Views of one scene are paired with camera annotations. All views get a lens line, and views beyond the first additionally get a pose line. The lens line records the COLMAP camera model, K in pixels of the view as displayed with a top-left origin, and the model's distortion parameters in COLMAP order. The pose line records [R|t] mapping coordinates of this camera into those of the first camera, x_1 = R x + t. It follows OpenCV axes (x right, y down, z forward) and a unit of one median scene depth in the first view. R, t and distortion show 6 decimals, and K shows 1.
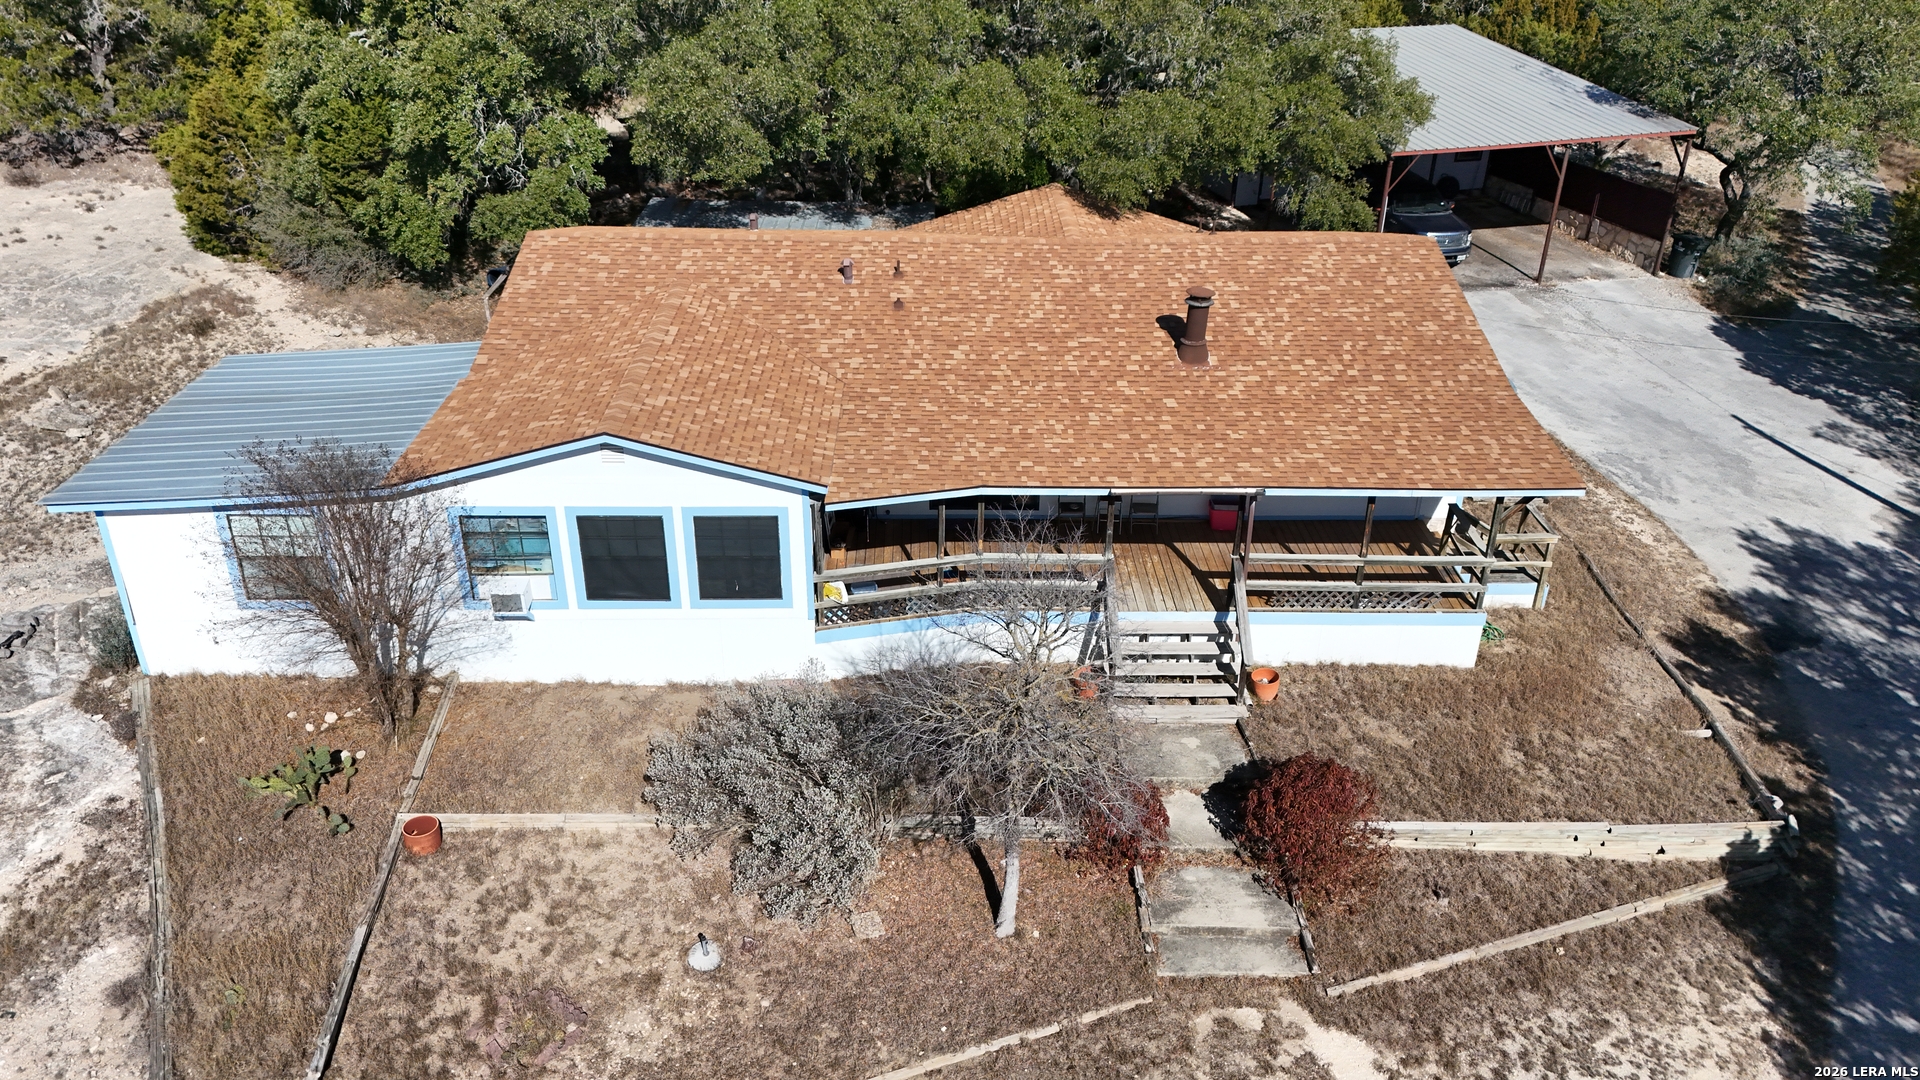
lens RADIAL K [[1400.9, 0, 963.2], [0, 1400.9, 543.4], [0, 0, 1]] dist [0.062195, -0.047270]
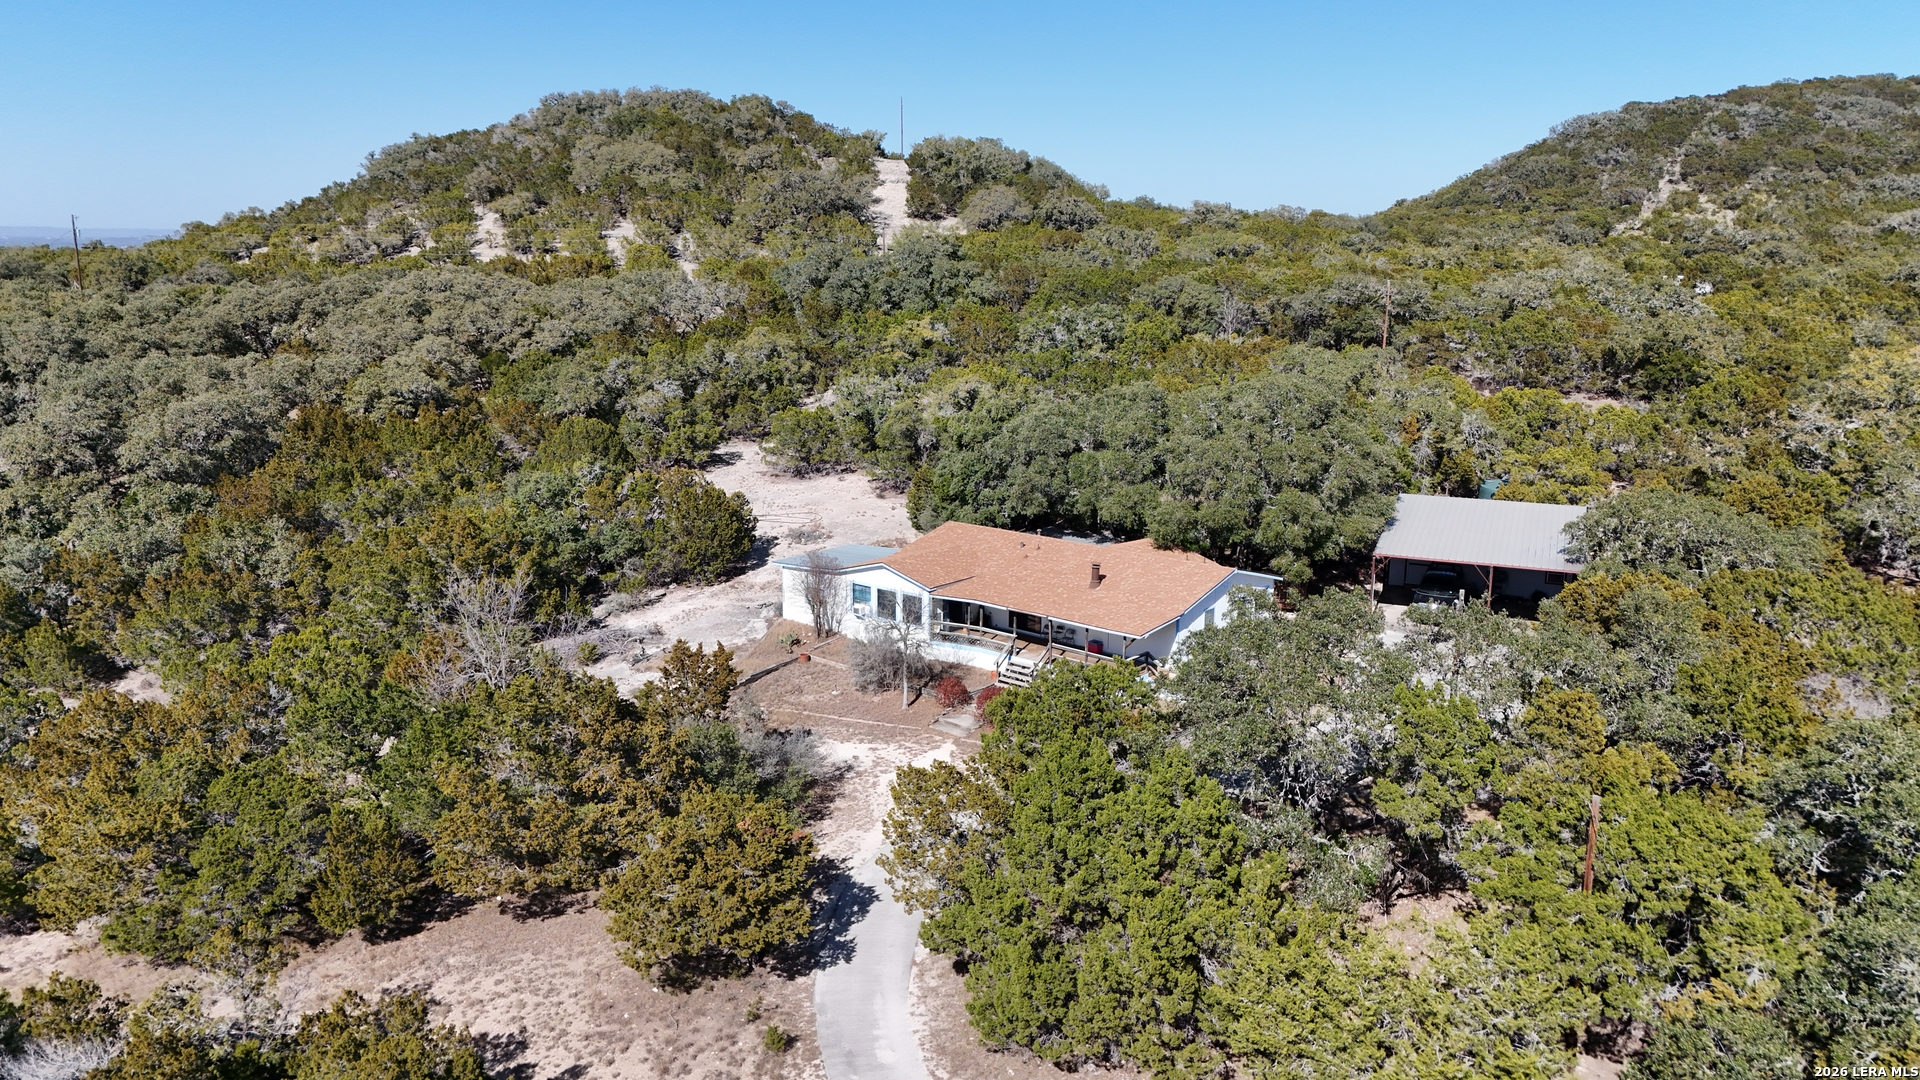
lens RADIAL K [[1400.9, 0, 951.2], [0, 1400.9, 539.2], [0, 0, 1]] dist [0.062195, -0.047270]
pose [[0.744122, 0.121166, -0.656963, 1.920528], [-0.303523, 0.937370, -0.170910, 0.365196], [0.595110, 0.326582, 0.734295, -1.300754]]
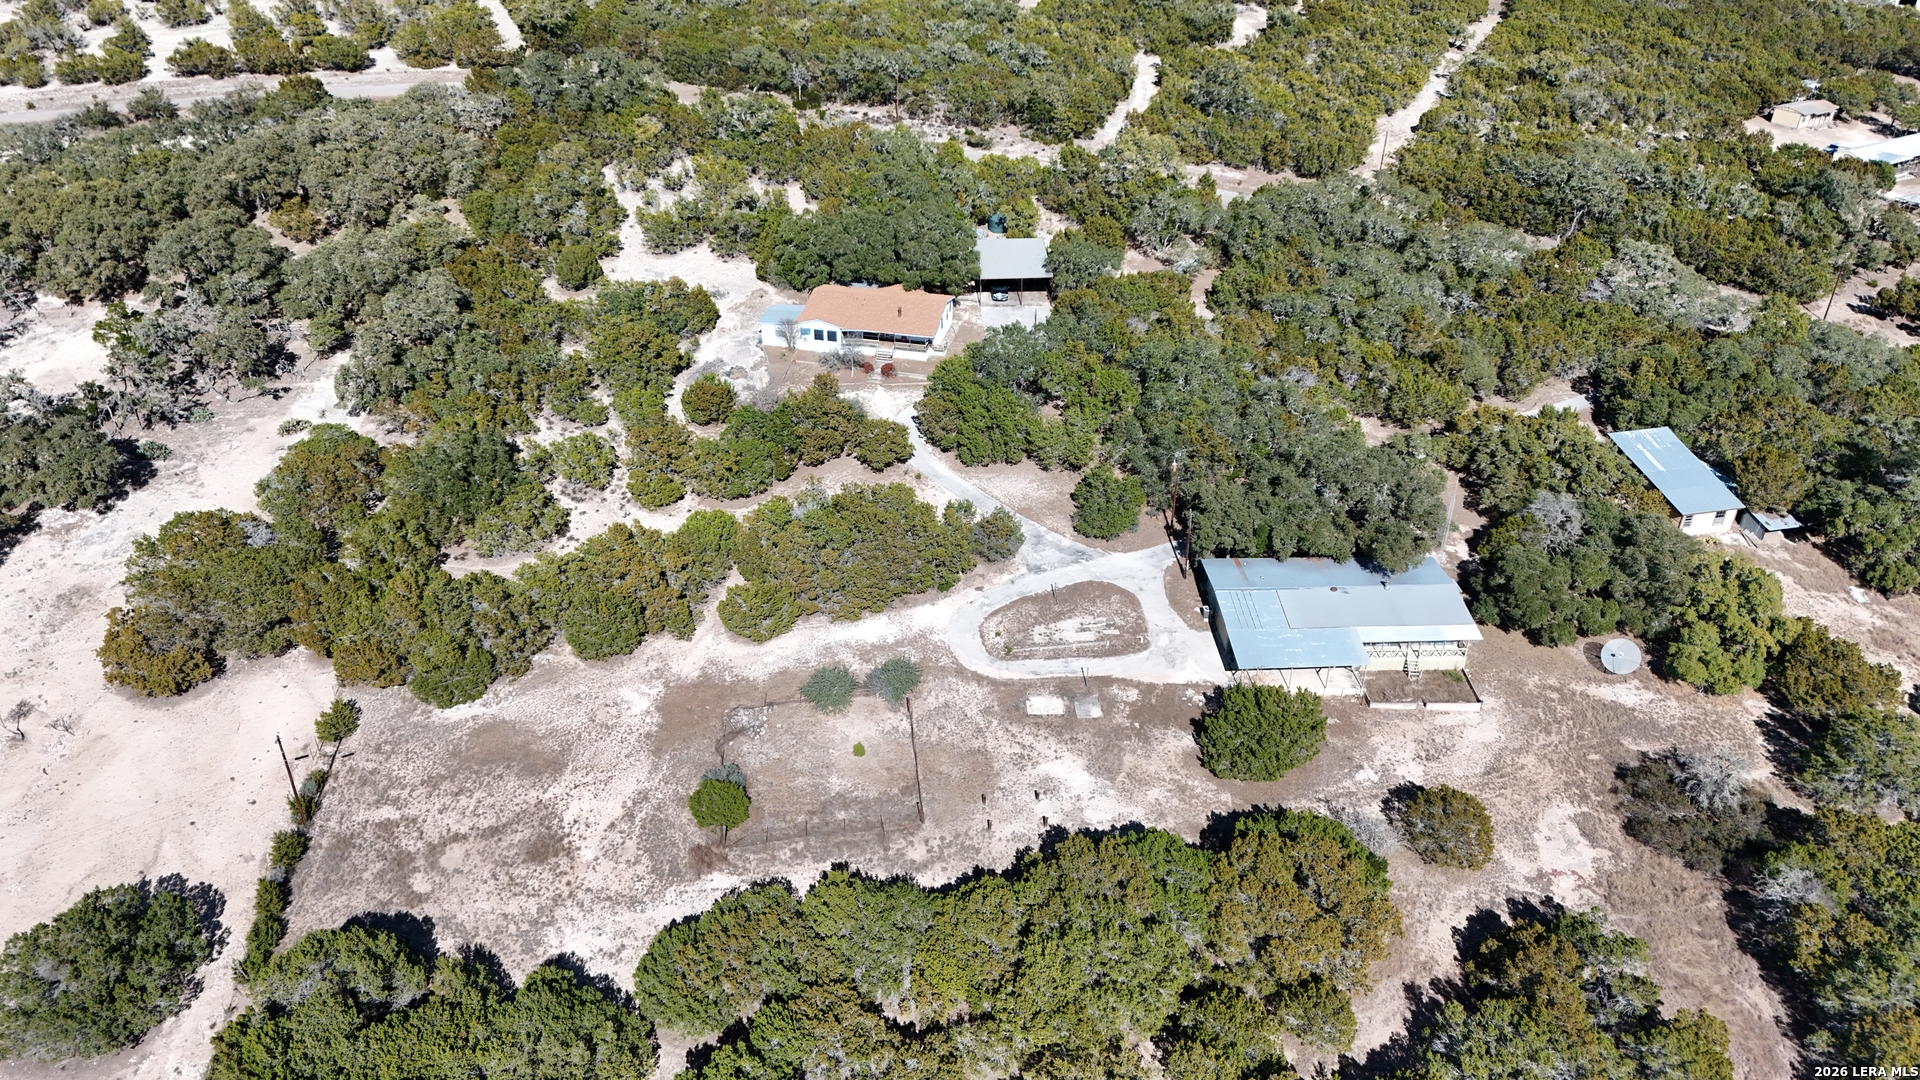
lens RADIAL K [[1400.9, 0, 960.8], [0, 1400.9, 547.0], [0, 0, 1]] dist [0.062195, -0.047270]
pose [[0.971442, 0.113308, -0.208475, 2.341873], [-0.100807, 0.992463, 0.069675, 0.568519], [0.214799, -0.046670, 0.975543, -6.675578]]
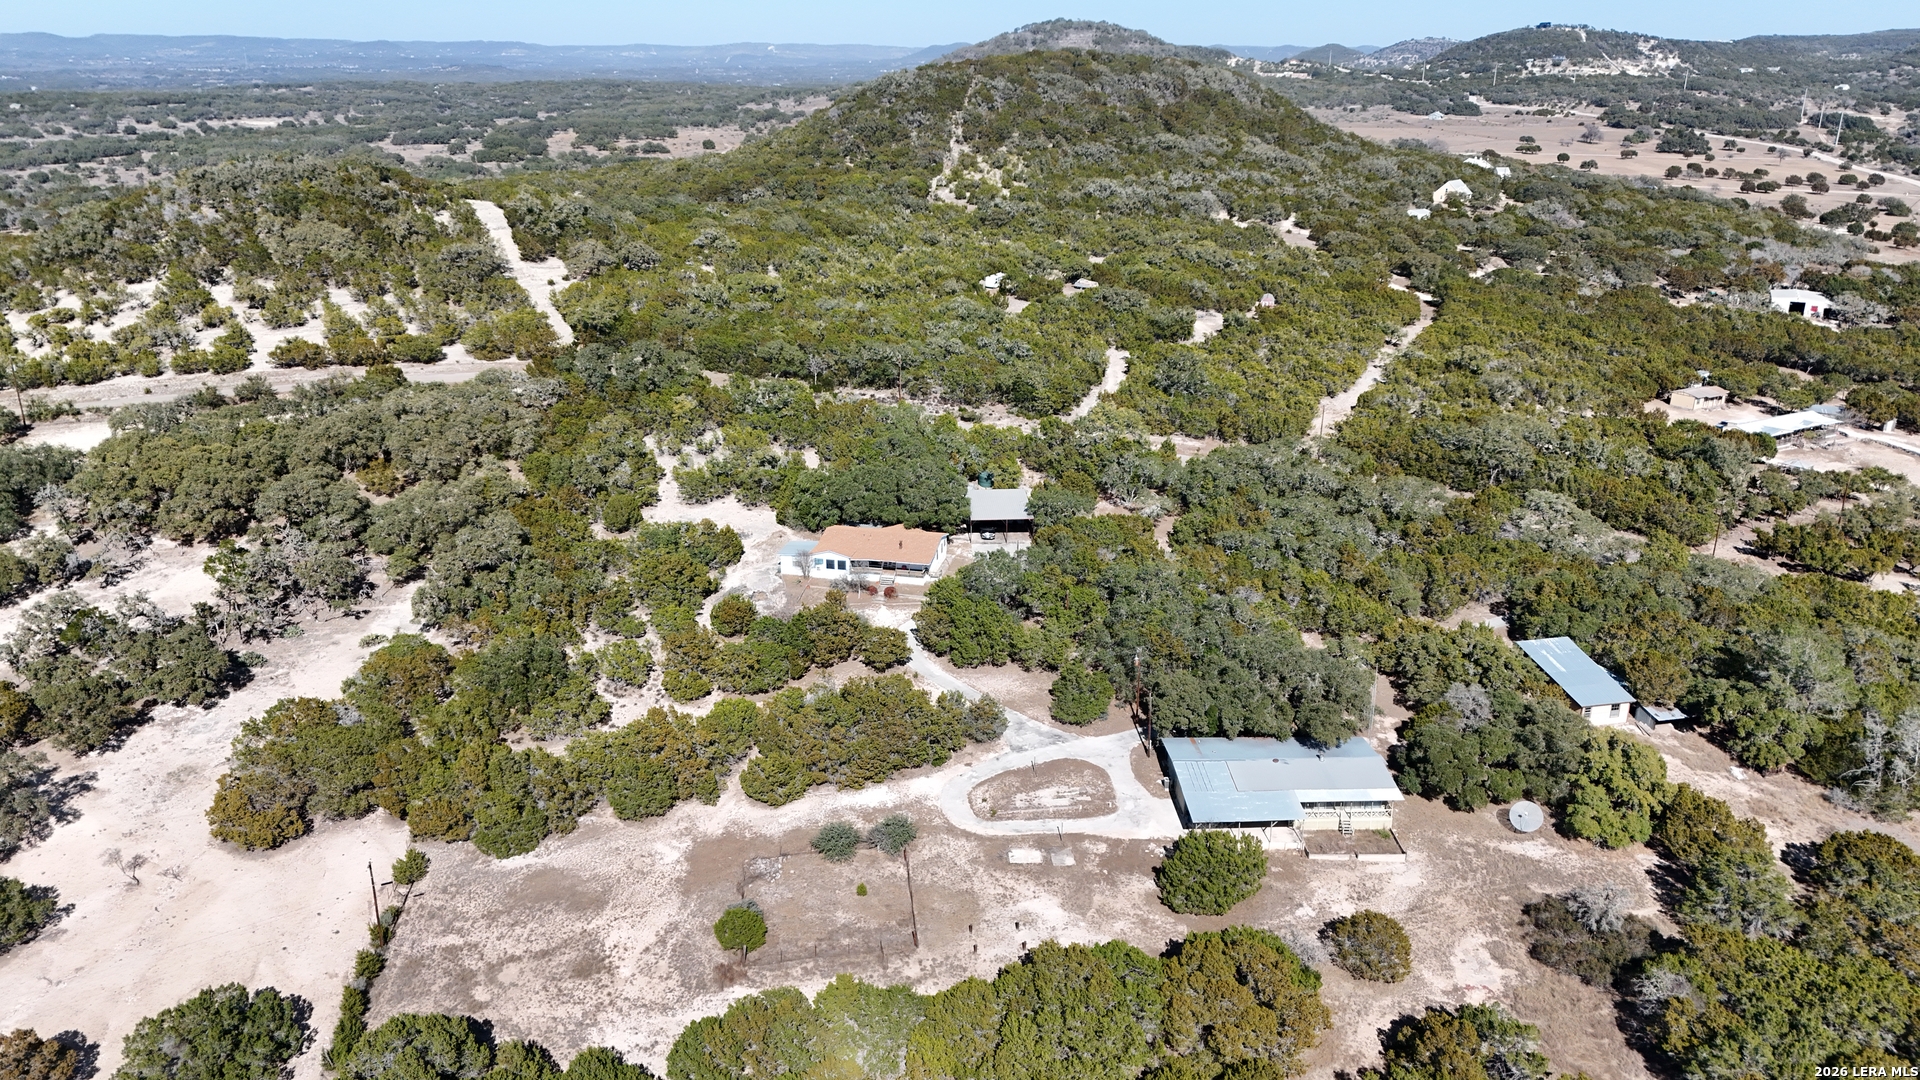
lens RADIAL K [[1400.9, 0, 964.8], [0, 1400.9, 544.8], [0, 0, 1]] dist [0.062195, -0.047270]
pose [[0.972173, 0.061928, -0.225931, 2.676421], [-0.096108, 0.984962, -0.143572, 1.112534], [0.213643, 0.161290, 0.963505, -7.671402]]
